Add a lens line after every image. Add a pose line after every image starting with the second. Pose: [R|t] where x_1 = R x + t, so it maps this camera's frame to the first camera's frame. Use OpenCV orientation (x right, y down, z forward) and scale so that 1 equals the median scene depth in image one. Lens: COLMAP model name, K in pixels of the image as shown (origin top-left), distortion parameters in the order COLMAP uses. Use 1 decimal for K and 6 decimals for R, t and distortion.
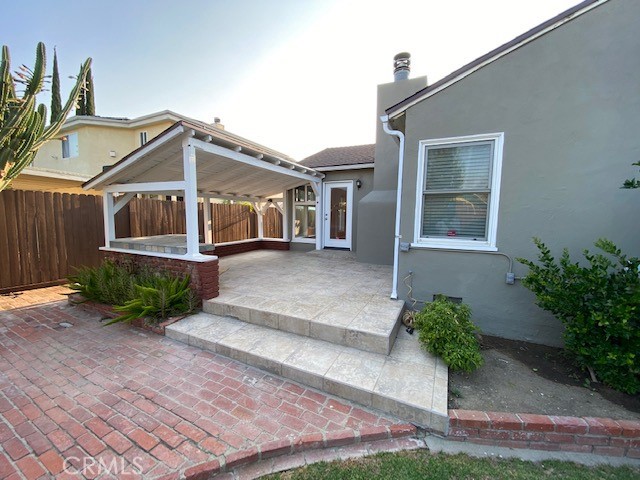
lens RADIAL K [[256.1, 0, 323.5], [0, 256.1, 236.8], [0, 0, 1]] dist [0.018012, -0.022049]
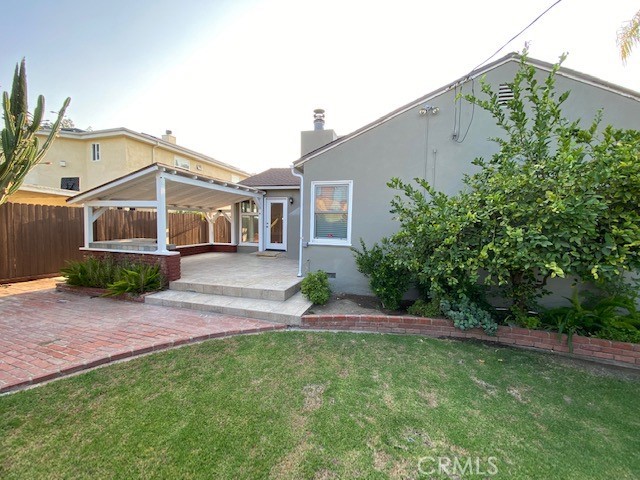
lens RADIAL K [[256.1, 0, 323.5], [0, 256.1, 236.8], [0, 0, 1]] dist [0.018012, -0.022049]
pose [[0.985543, -0.000092, 0.169423, 0.122986], [0.005344, 0.999519, -0.030545, 0.032591], [-0.169338, 0.031009, 0.985070, -0.492518]]
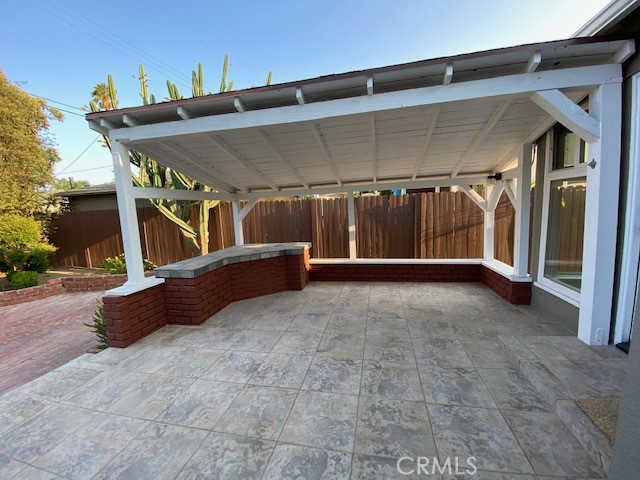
lens RADIAL K [[256.1, 0, 323.5], [0, 256.1, 236.8], [0, 0, 1]] dist [0.018012, -0.022049]
pose [[0.222852, 0.083106, -0.971304, 0.293920], [-0.039974, 0.996301, 0.076073, -0.116119], [0.974032, 0.021874, 0.225349, 1.130752]]
